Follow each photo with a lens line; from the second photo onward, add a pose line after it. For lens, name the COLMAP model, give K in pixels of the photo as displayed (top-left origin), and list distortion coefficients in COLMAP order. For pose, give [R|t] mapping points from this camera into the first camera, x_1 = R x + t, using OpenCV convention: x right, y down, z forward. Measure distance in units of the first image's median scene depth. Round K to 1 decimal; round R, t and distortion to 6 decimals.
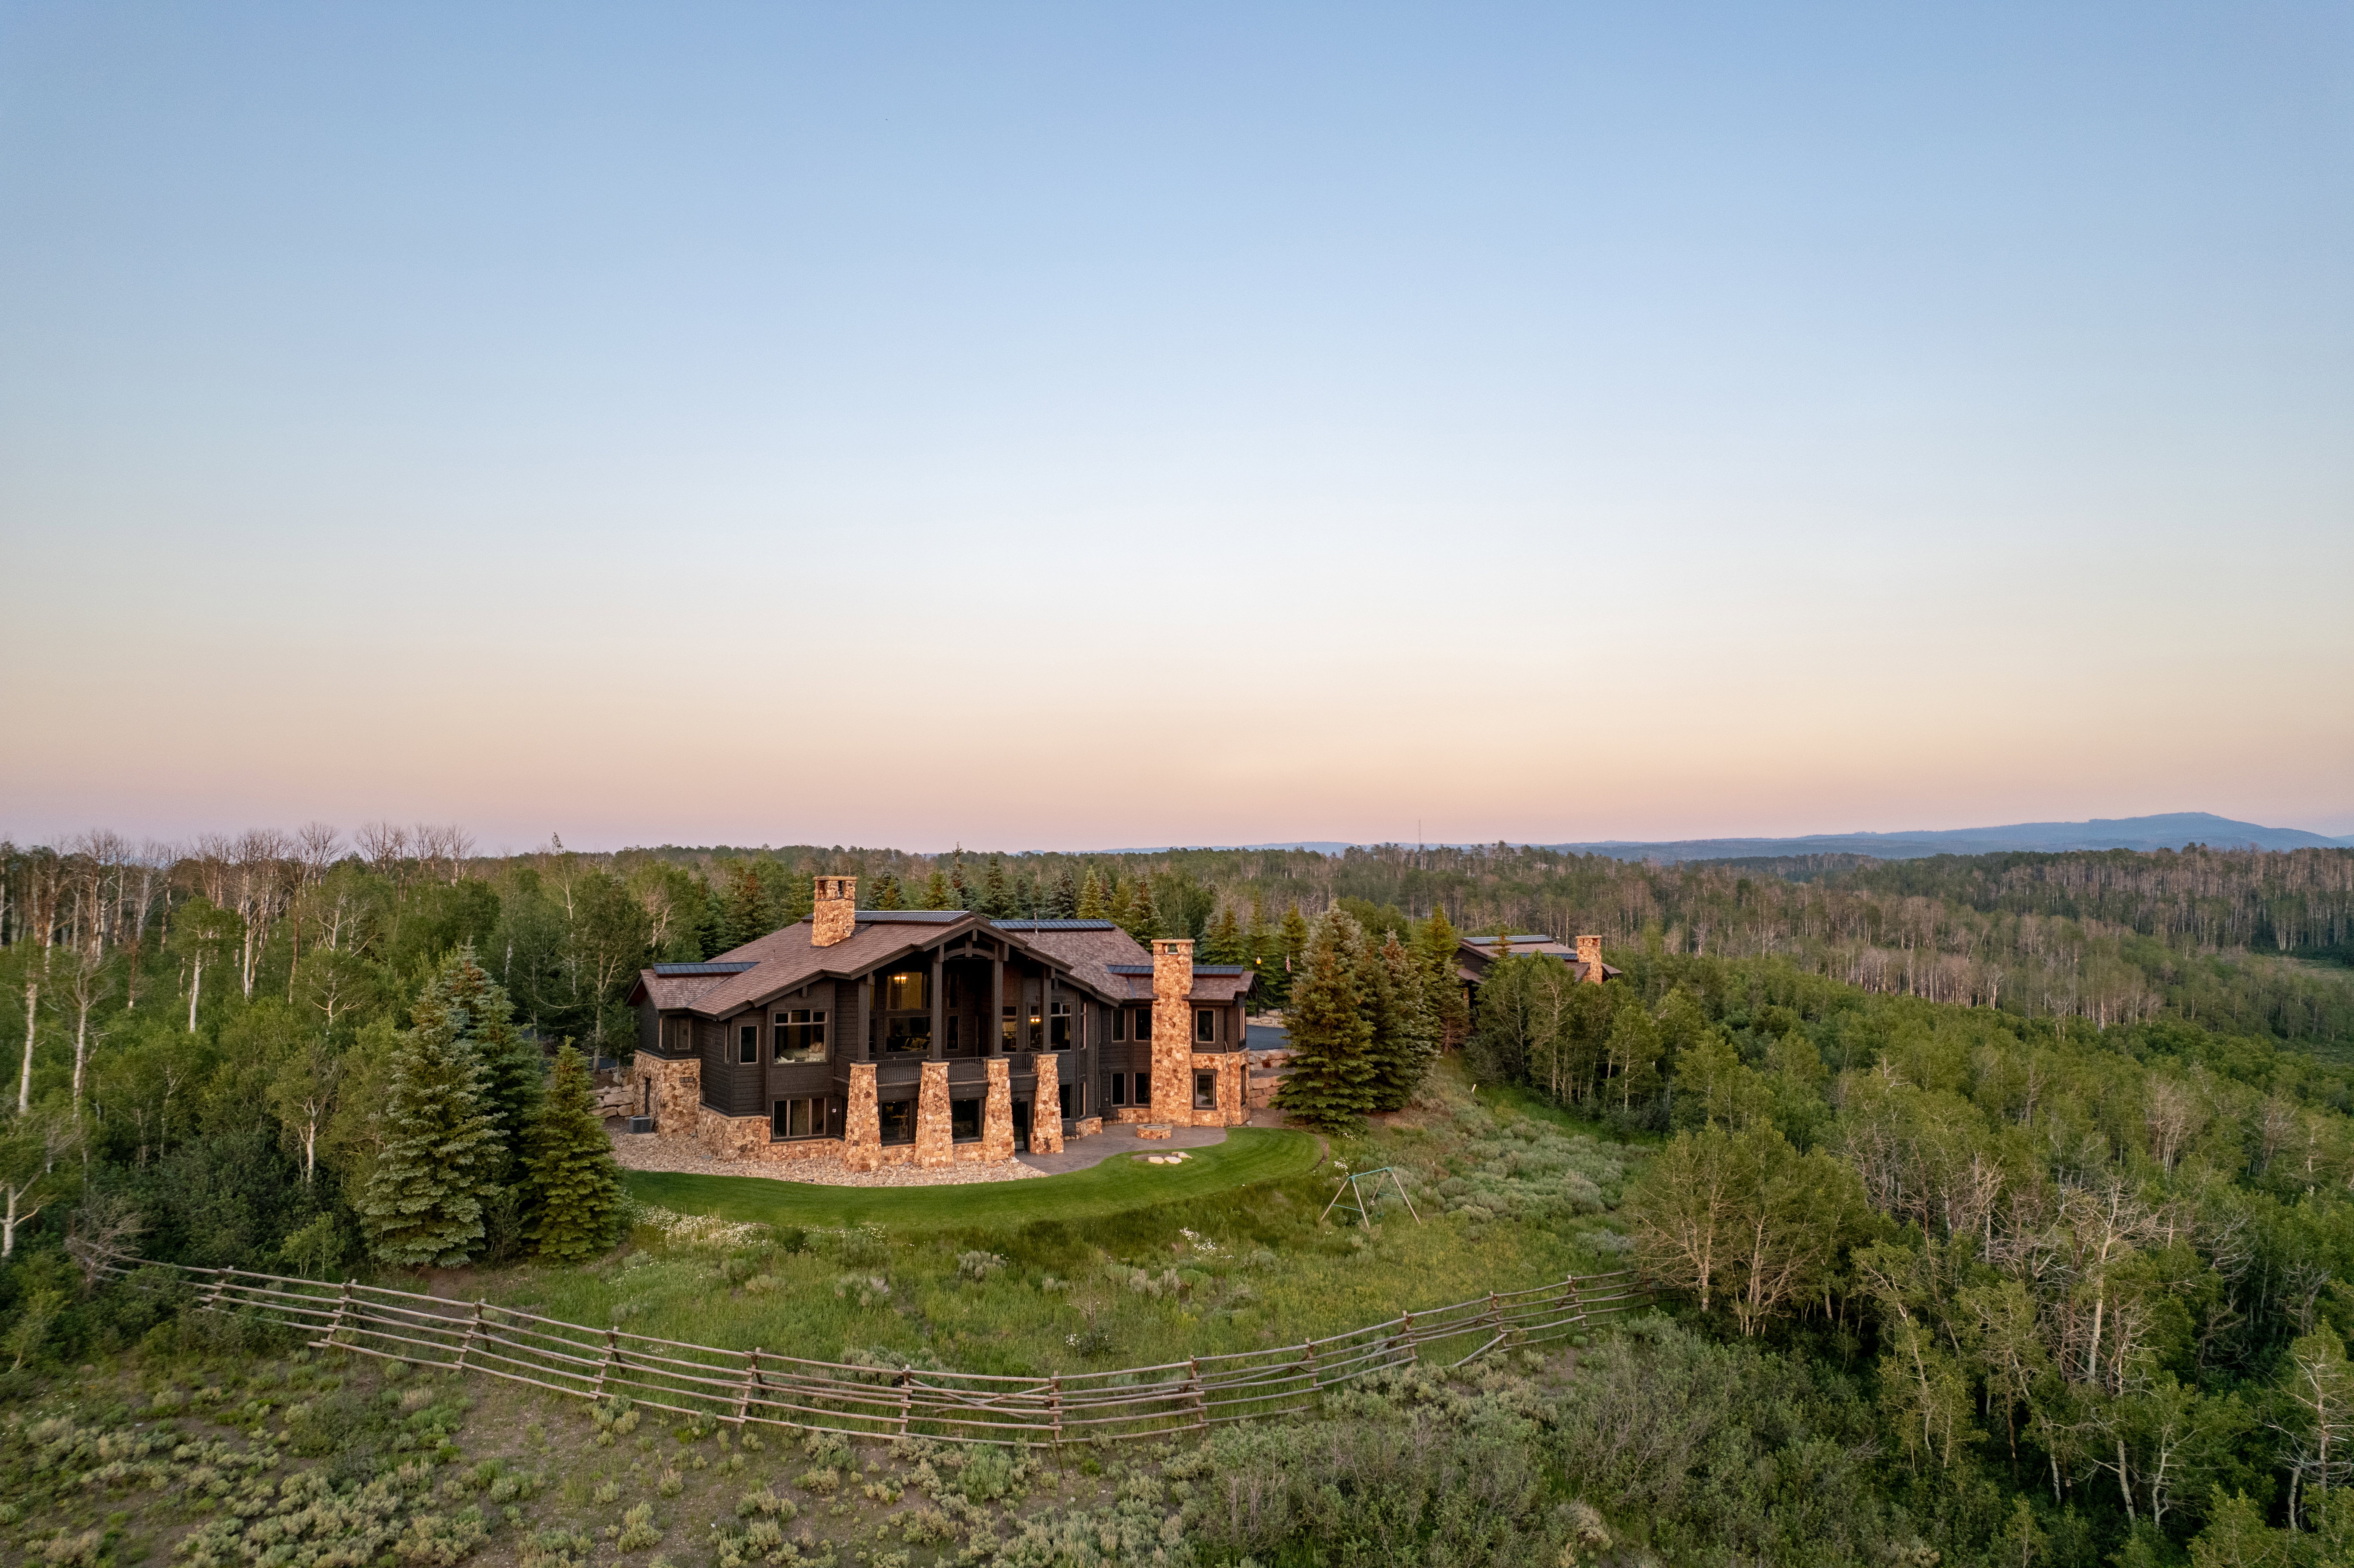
lens RADIAL K [[1528.6, 0, 1185.6], [0, 1528.6, 784.5], [0, 0, 1]] dist [-0.071412, 0.055556]
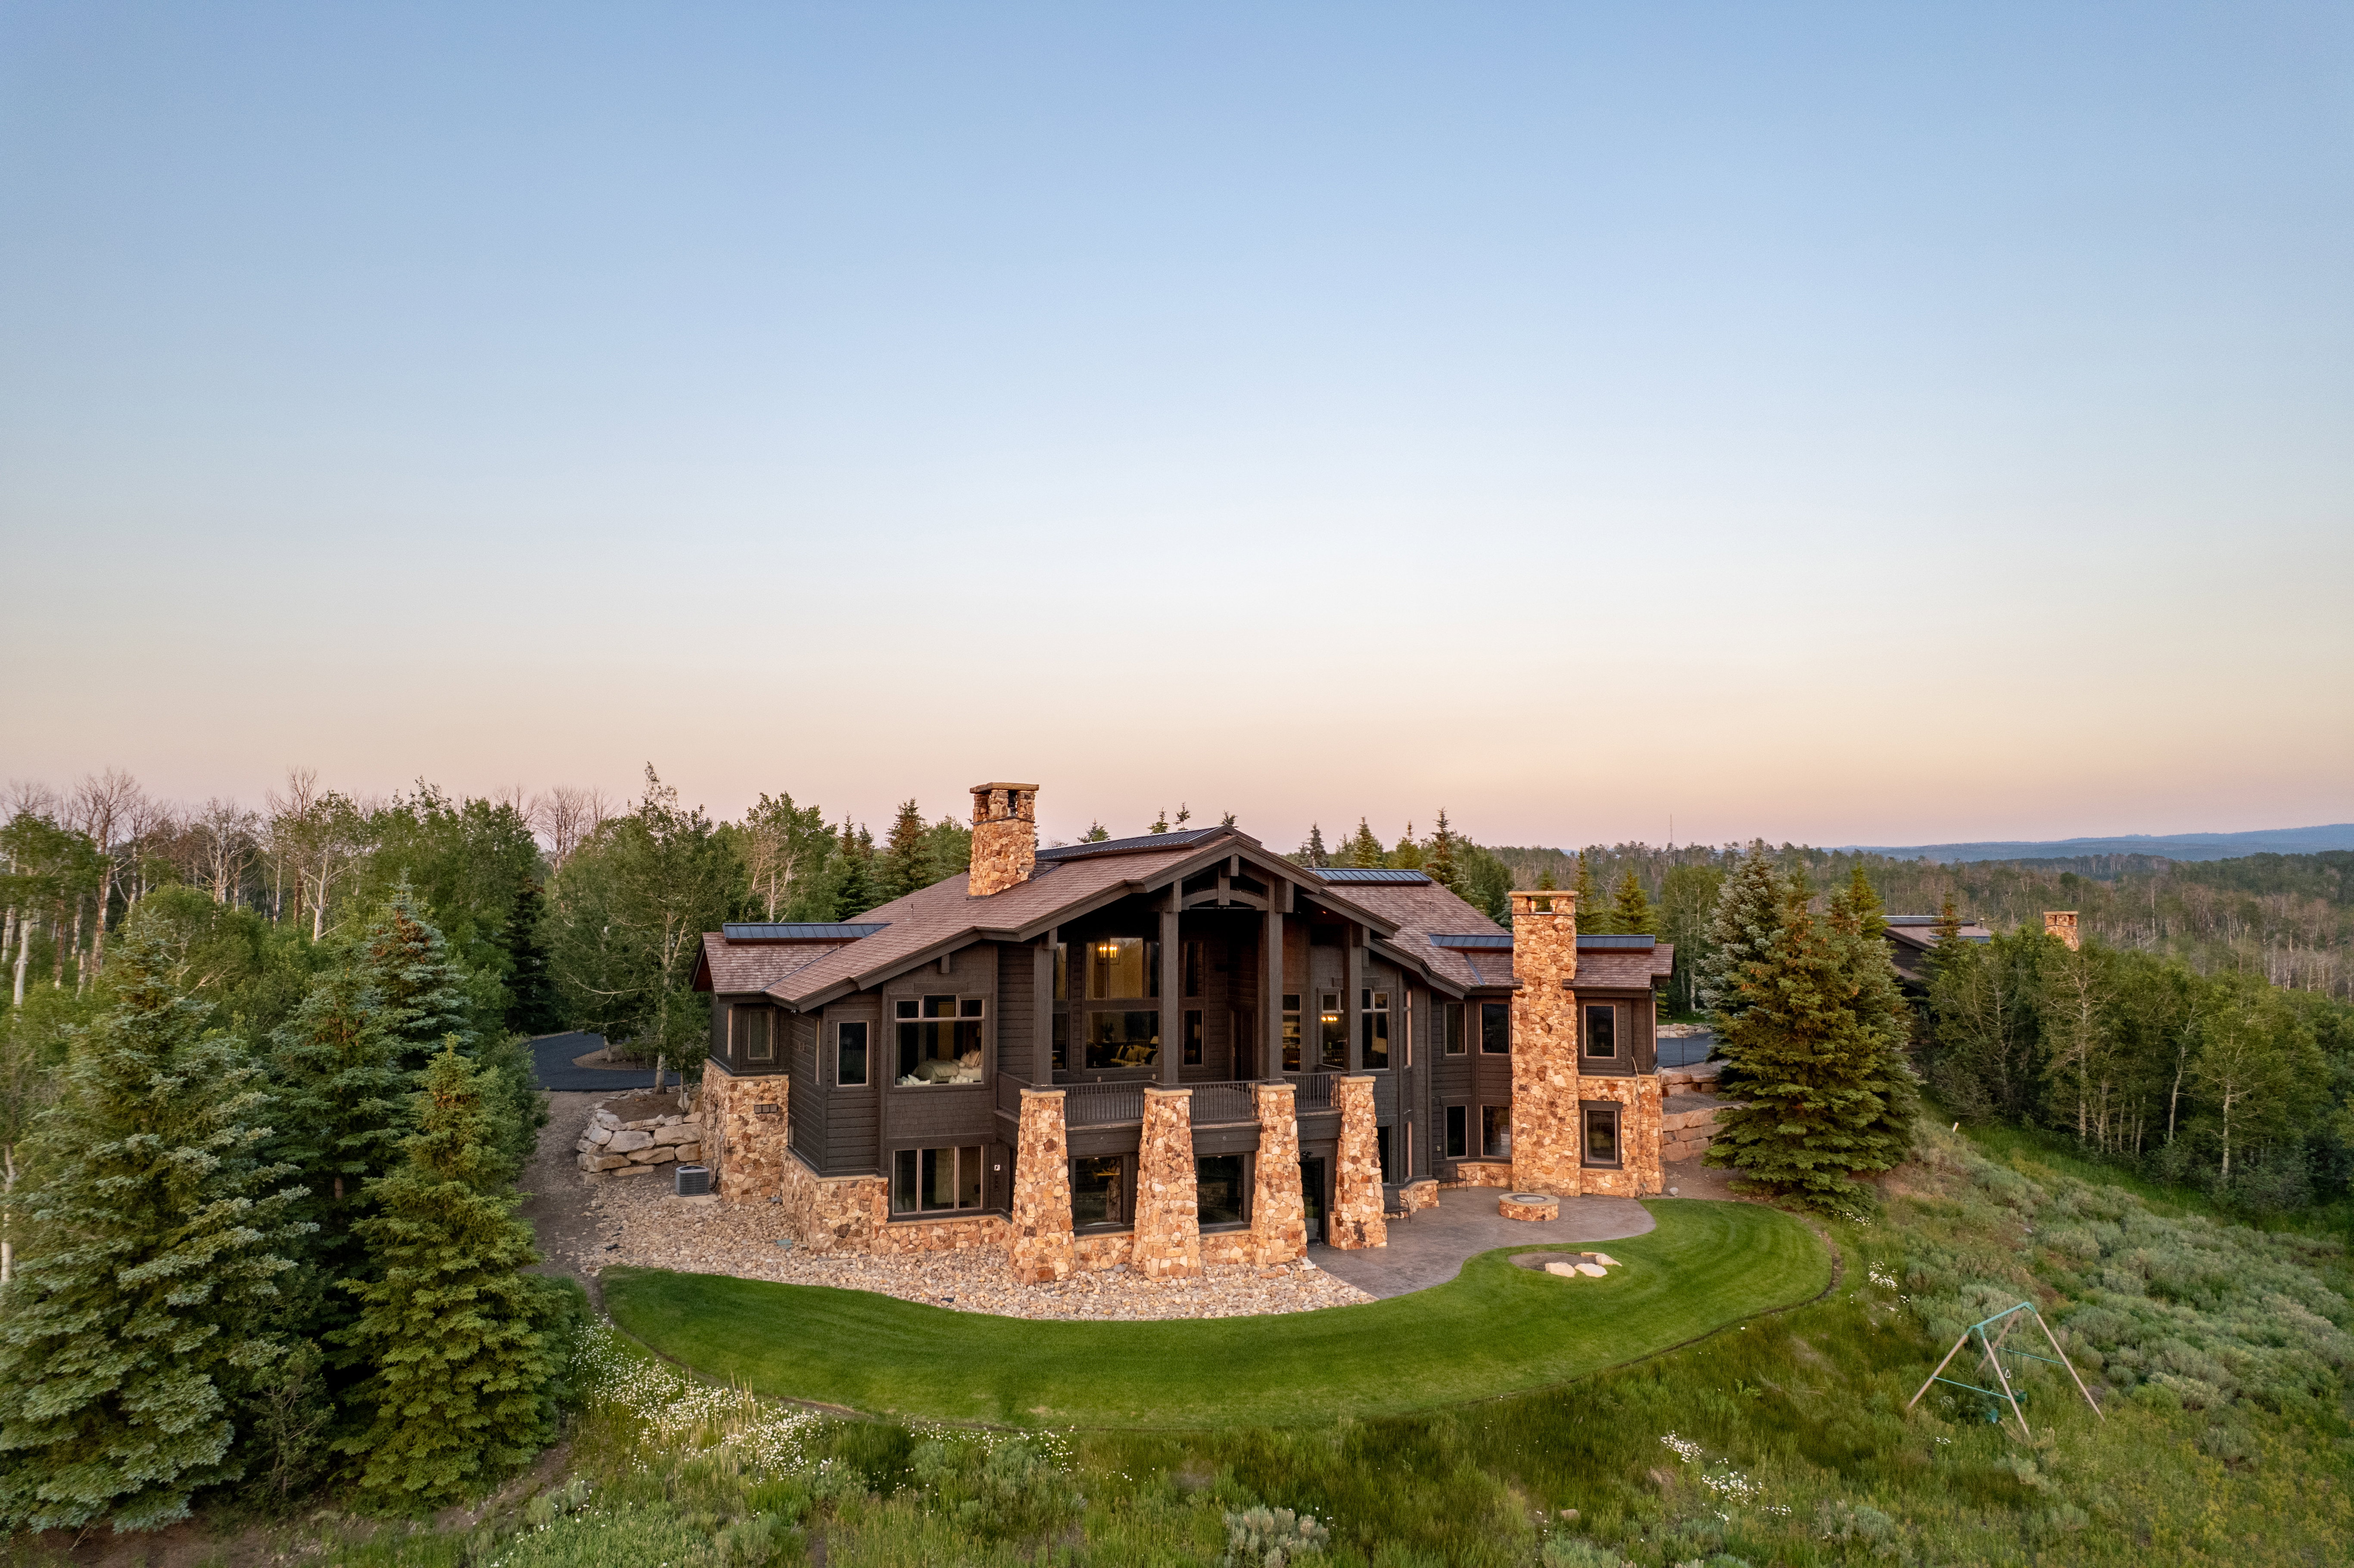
lens RADIAL K [[1528.6, 0, 1199.7], [0, 1528.6, 780.2], [0, 0, 1]] dist [-0.071412, 0.055556]
pose [[0.991368, -0.009035, -0.130794, -0.075984], [0.007913, 0.999927, -0.009097, 0.071209], [0.130867, 0.007984, 0.991368, 0.429659]]
